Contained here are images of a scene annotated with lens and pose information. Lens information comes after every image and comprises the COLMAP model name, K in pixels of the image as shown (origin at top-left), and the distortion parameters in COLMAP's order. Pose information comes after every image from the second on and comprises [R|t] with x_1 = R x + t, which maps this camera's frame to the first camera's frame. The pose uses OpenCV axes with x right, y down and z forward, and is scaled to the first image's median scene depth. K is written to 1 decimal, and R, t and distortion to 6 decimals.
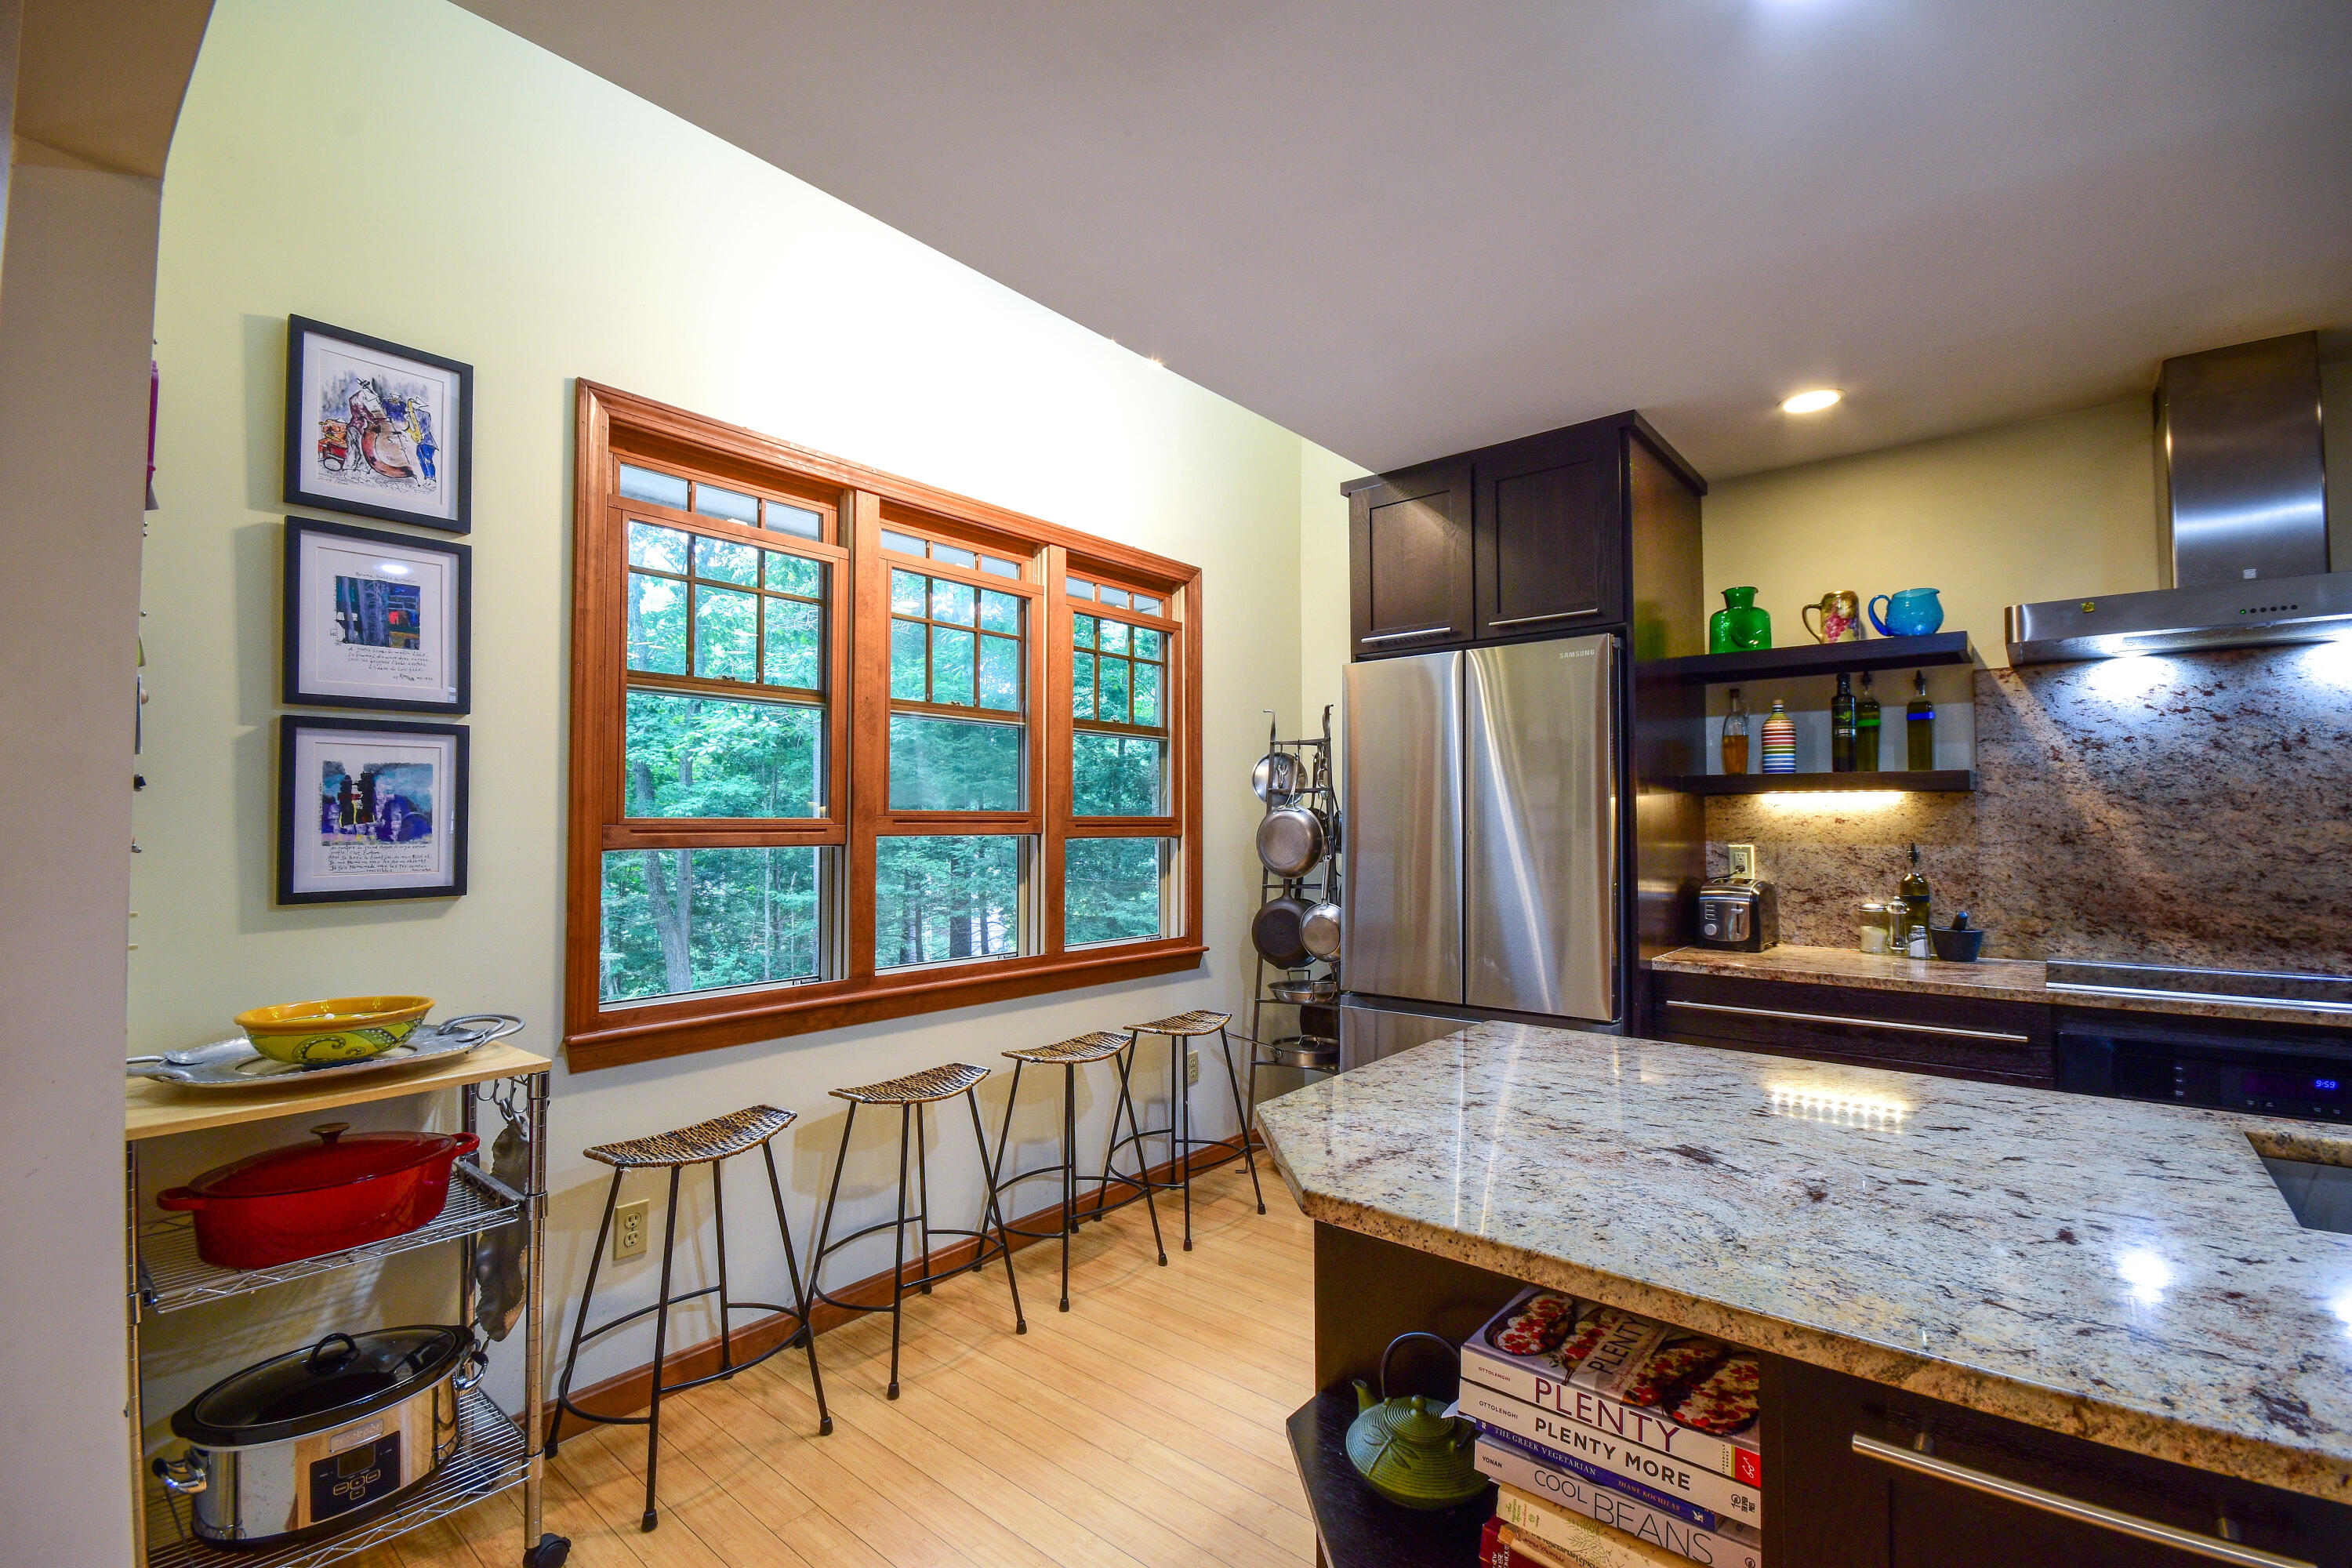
lens RADIAL K [[1025.7, 0, 1177.5], [0, 1025.7, 795.9], [0, 0, 1]] dist [-0.011462, -0.000478]
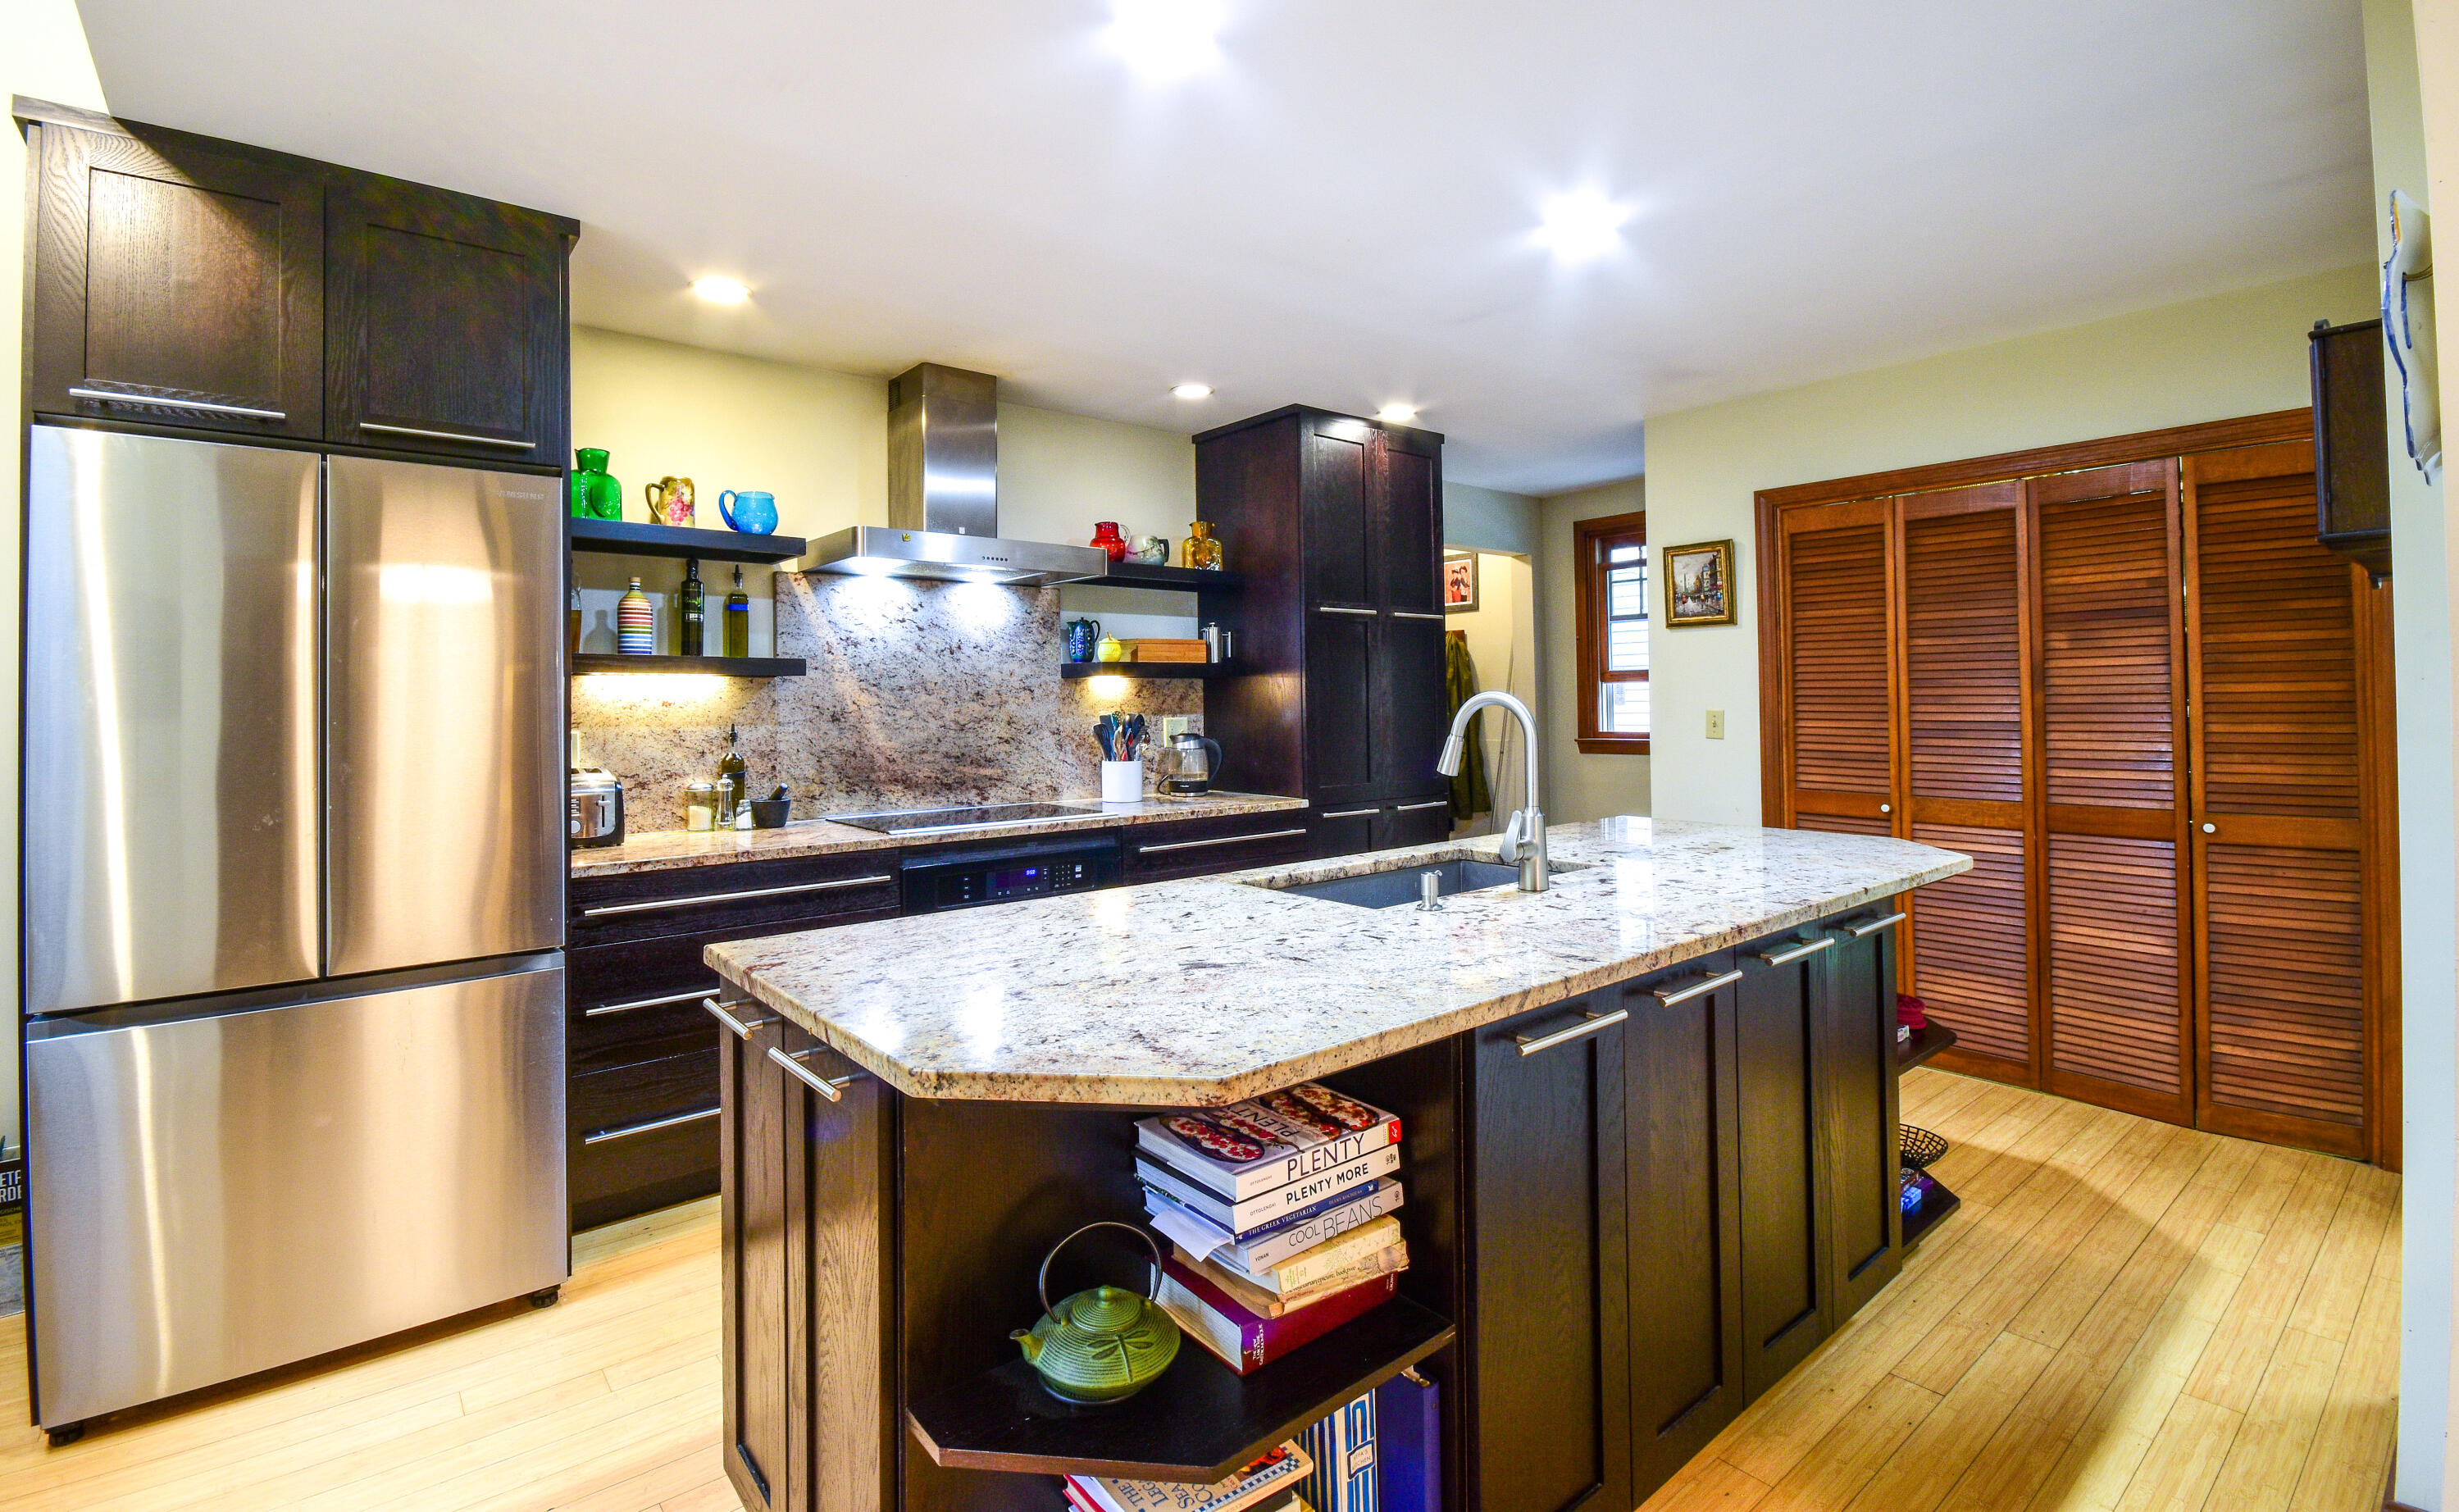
lens RADIAL K [[1102.6, 0, 1199.3], [0, 1102.6, 683.6], [0, 0, 1]] dist [0.001878, -0.000005]
pose [[0.181034, 0.013002, 0.983391, -0.392092], [-0.017904, 0.999790, -0.009922, 0.007147], [-0.983314, -0.015810, 0.181229, 0.355309]]
